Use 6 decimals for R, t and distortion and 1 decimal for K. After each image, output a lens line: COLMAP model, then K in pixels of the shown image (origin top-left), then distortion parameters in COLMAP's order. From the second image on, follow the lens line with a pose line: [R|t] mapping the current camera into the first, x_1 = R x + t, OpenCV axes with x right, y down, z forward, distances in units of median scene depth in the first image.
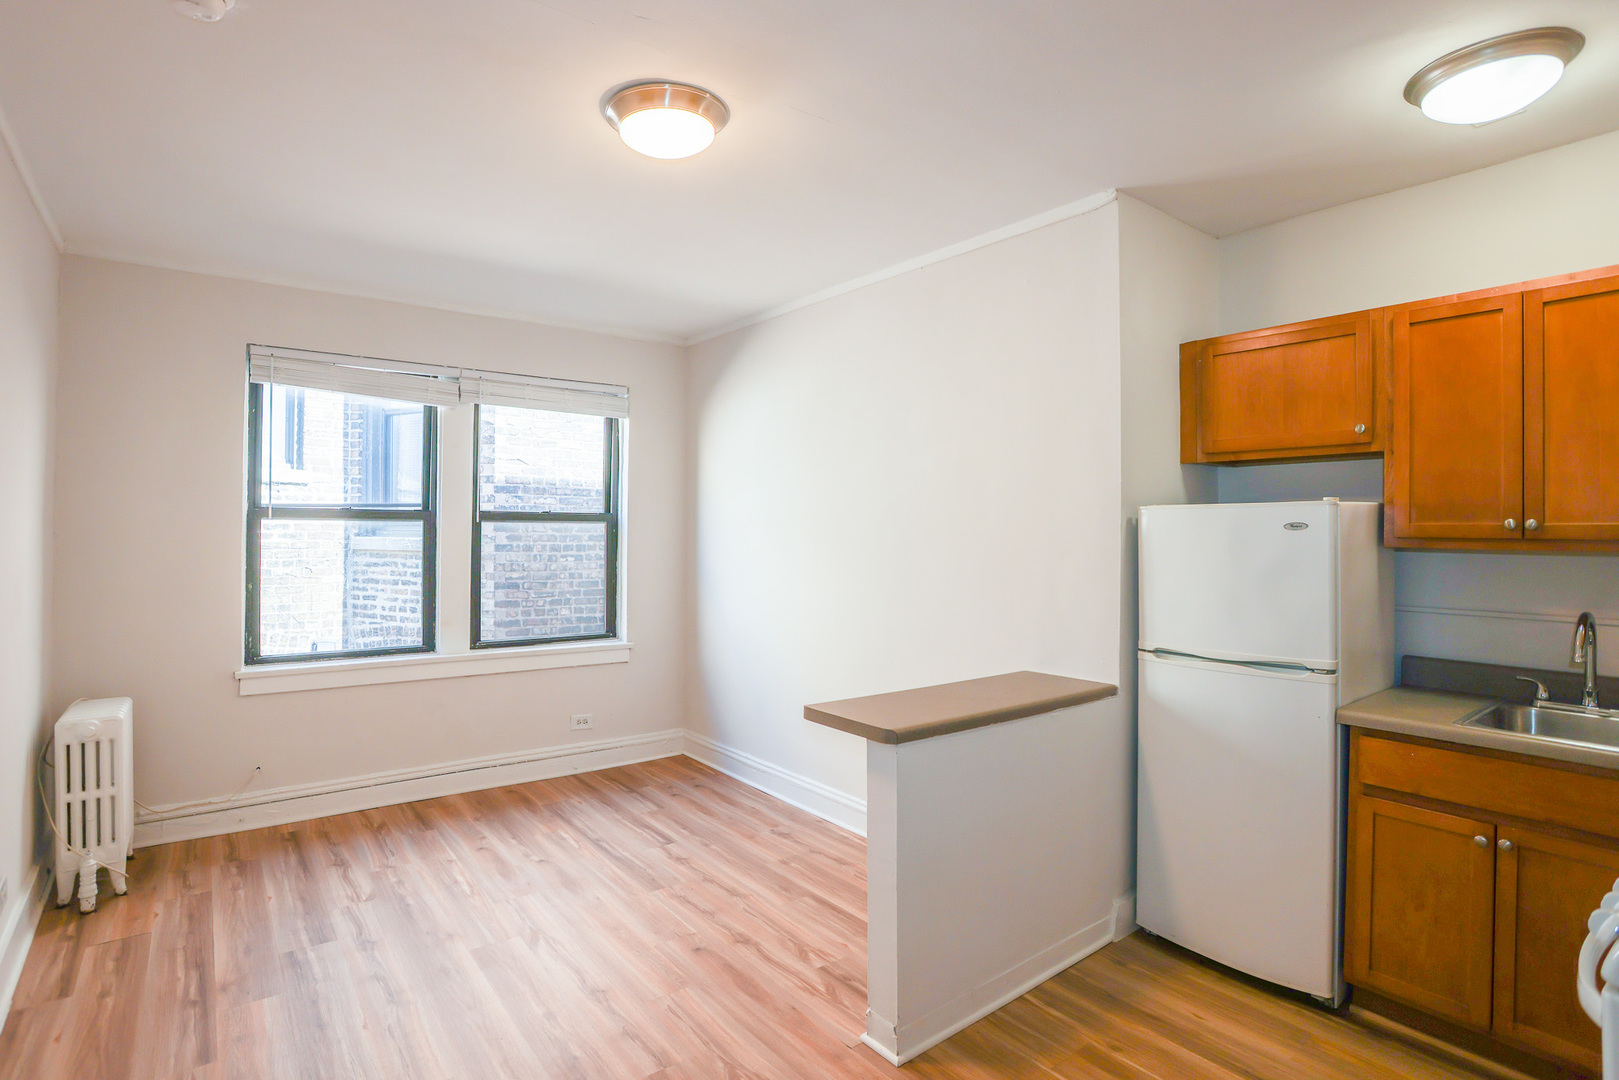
lens RADIAL K [[794.5, 0, 803.0], [0, 794.5, 537.0], [0, 0, 1]] dist [-0.083026, 0.035593]
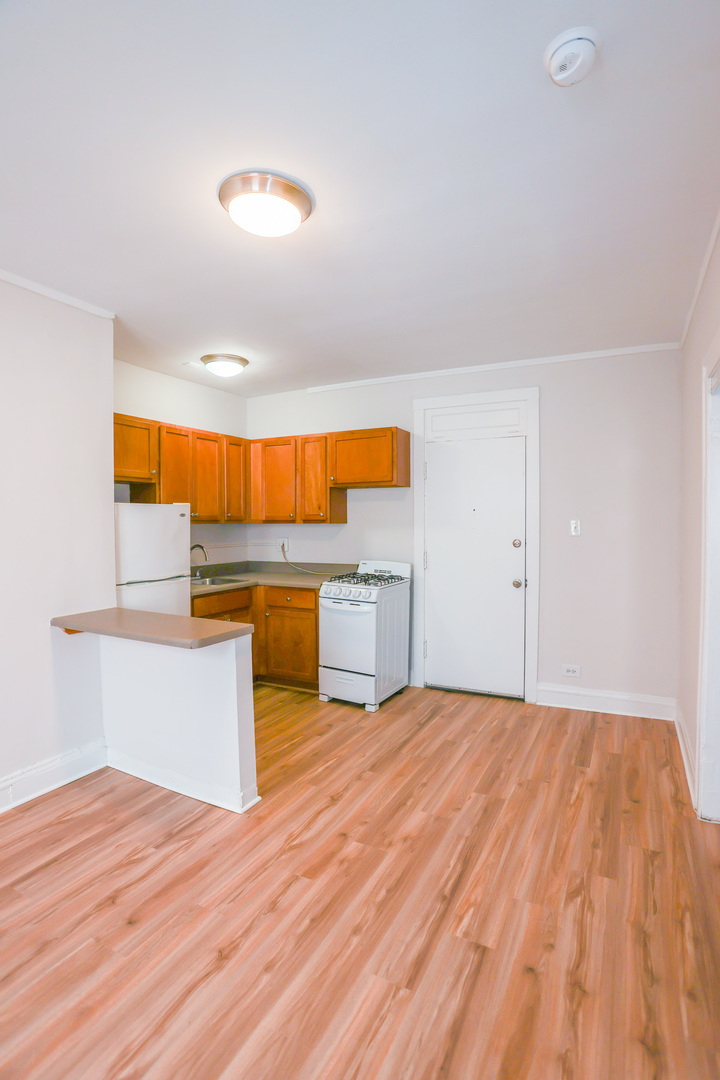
lens RADIAL K [[530.0, 0, 368.4], [0, 530.0, 533.1], [0, 0, 1]] dist [-0.083026, 0.035593]
pose [[-0.433240, -0.027749, 0.900851, -1.014769], [-0.001098, 0.999541, 0.030261, -0.007221], [-0.901278, 0.012121, -0.433072, 1.177412]]
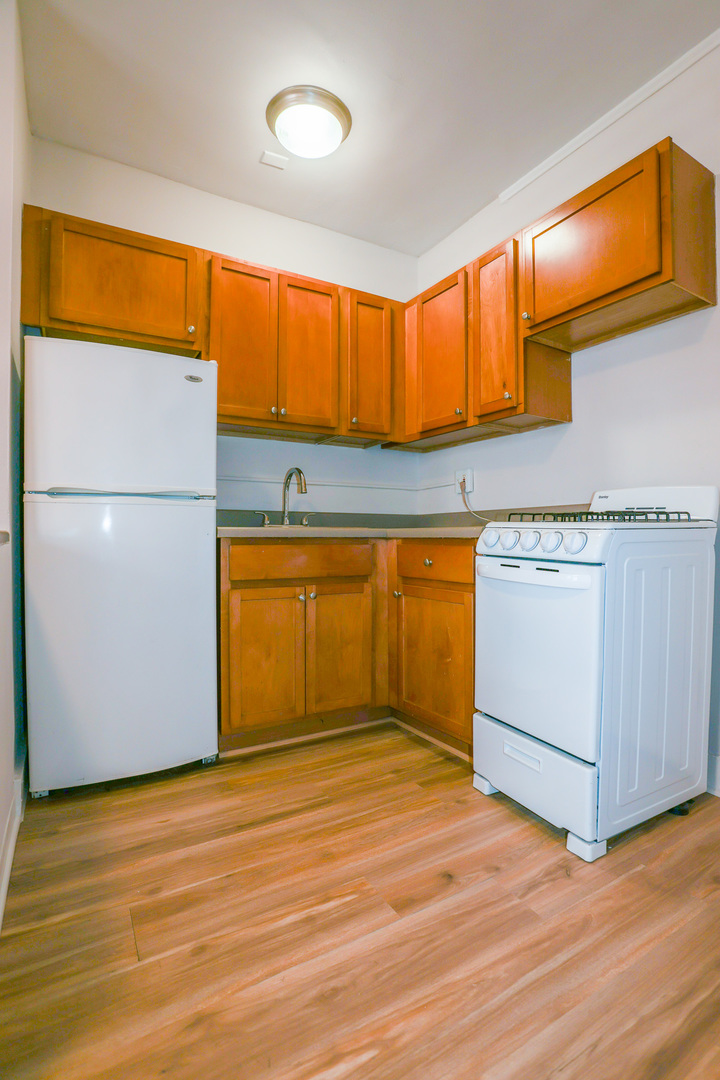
lens RADIAL K [[530.0, 0, 368.4], [0, 530.0, 533.1], [0, 0, 1]] dist [-0.083026, 0.035593]
pose [[0.105957, -0.004941, 0.994358, -0.152346], [-0.002598, 0.999983, 0.005246, 0.223860], [-0.994367, -0.003139, 0.105943, 0.638817]]
